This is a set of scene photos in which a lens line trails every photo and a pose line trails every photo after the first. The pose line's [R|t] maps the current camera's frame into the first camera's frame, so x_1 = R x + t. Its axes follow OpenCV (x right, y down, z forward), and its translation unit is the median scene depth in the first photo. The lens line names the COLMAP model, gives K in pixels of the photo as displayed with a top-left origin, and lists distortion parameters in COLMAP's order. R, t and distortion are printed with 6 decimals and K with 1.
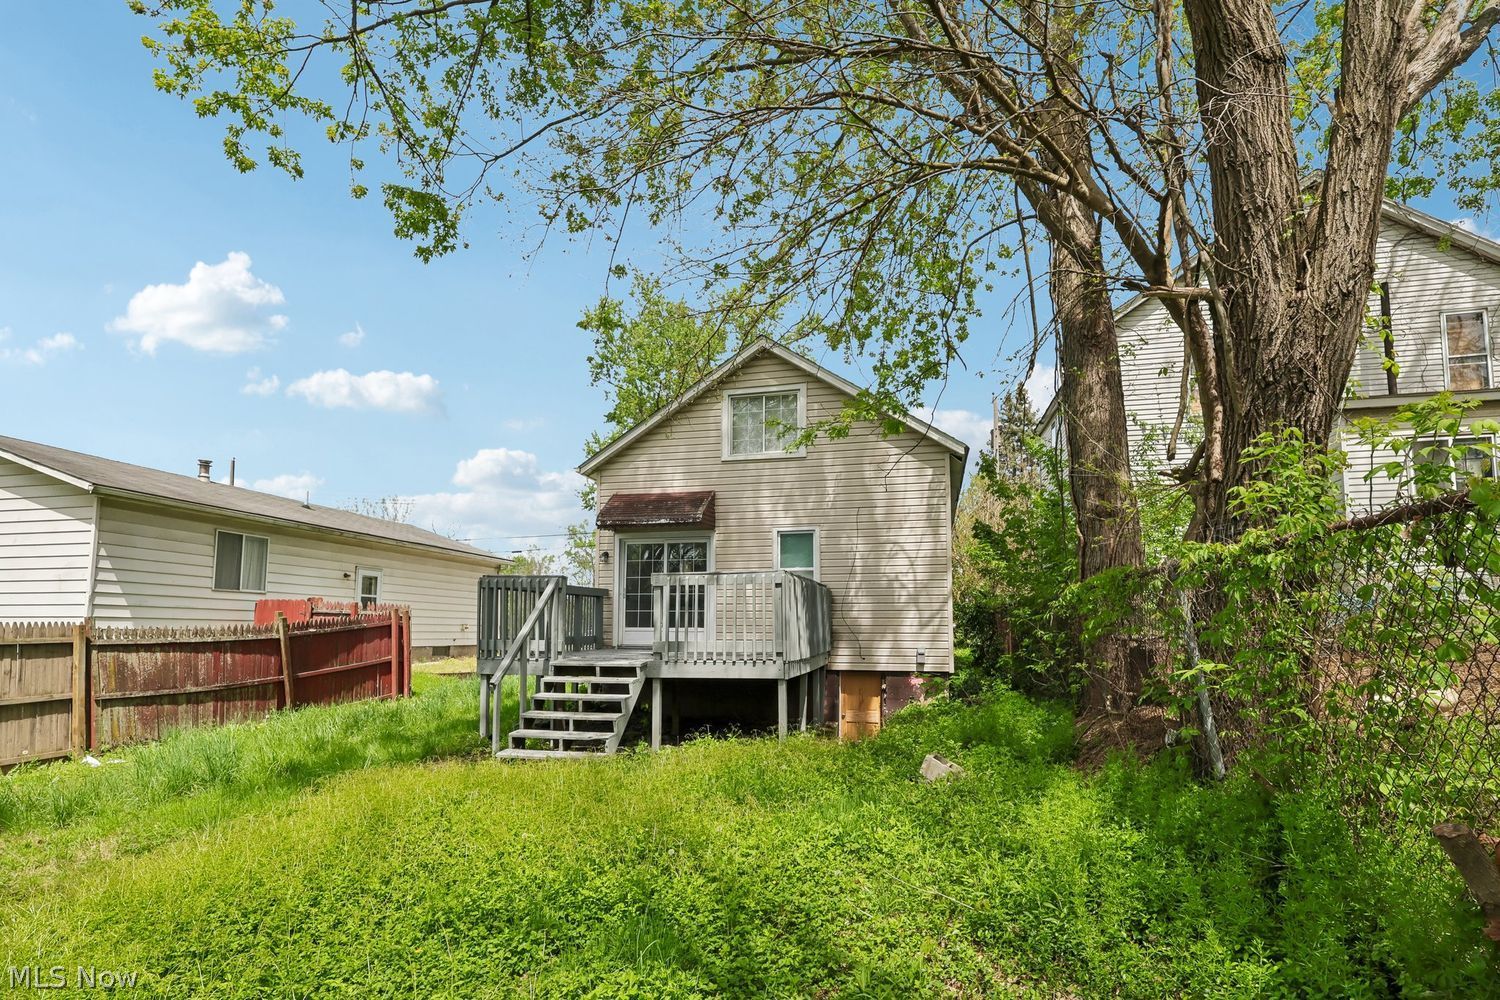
lens RADIAL K [[712.7, 0, 721.7], [0, 712.7, 599.3], [0, 0, 1]] dist [0.004432, 0.001101]
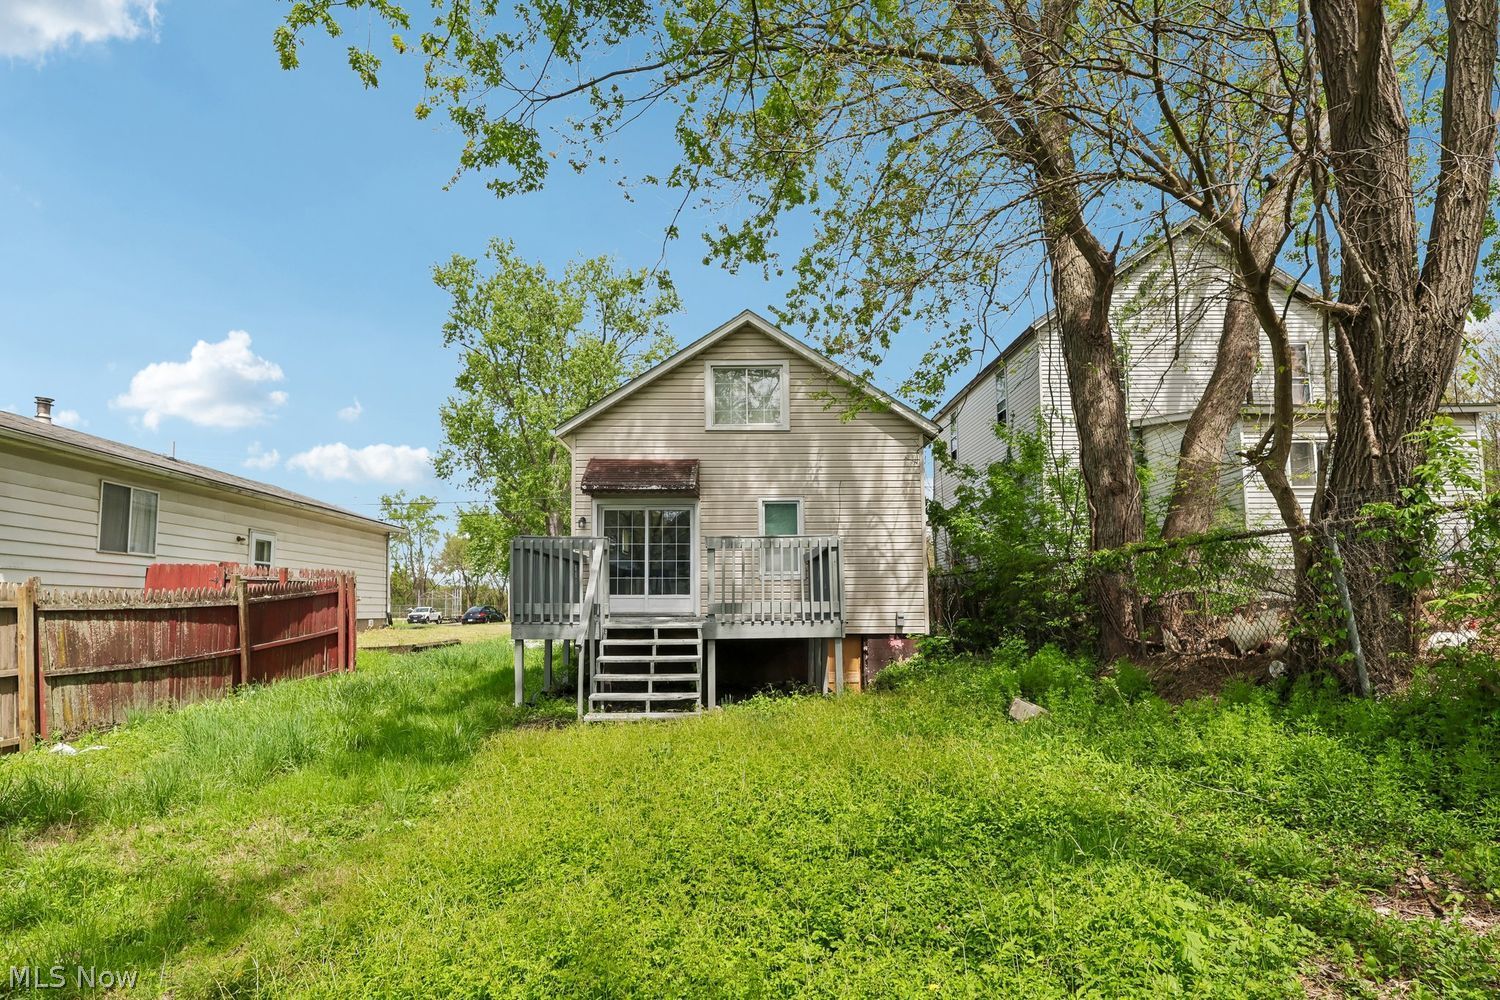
lens RADIAL K [[712.7, 0, 704.2], [0, 712.7, 580.5], [0, 0, 1]] dist [0.004432, 0.001101]
pose [[0.972069, 0.004125, 0.234657, -0.263023], [-0.004731, 0.999987, 0.002018, 0.019195], [-0.234646, -0.003072, 0.972076, 0.016193]]
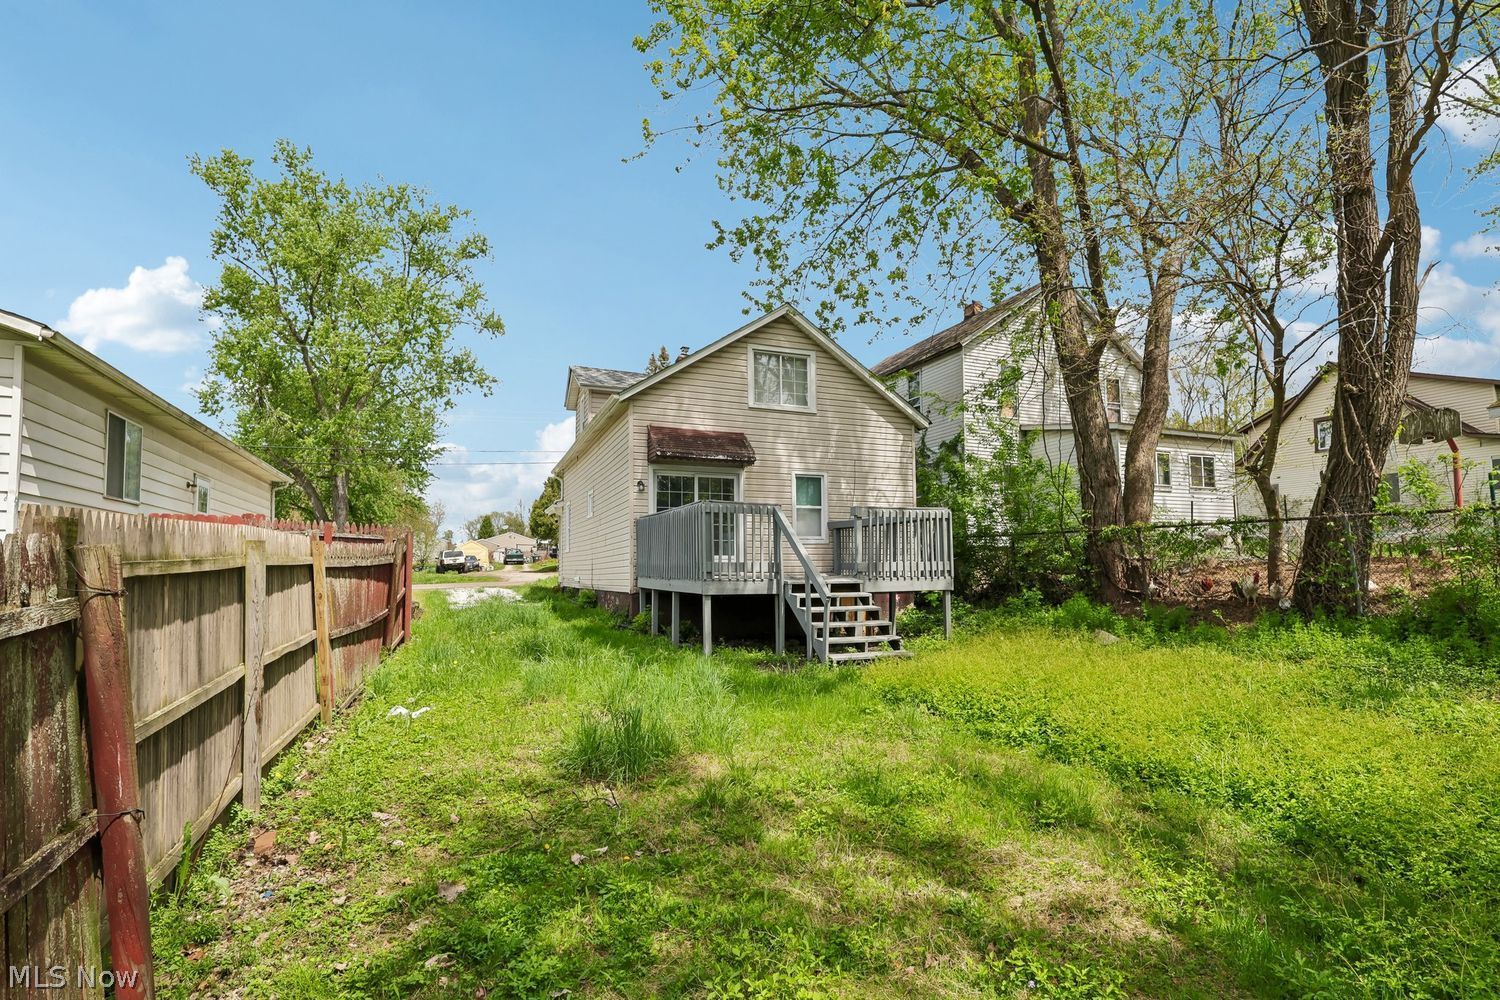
lens RADIAL K [[712.7, 0, 703.7], [0, 712.7, 564.7], [0, 0, 1]] dist [0.004432, 0.001101]
pose [[0.820655, -0.000644, 0.571423, -0.770801], [-0.018740, 0.999431, 0.028041, 0.025912], [-0.571116, -0.033721, 0.820176, 0.122365]]
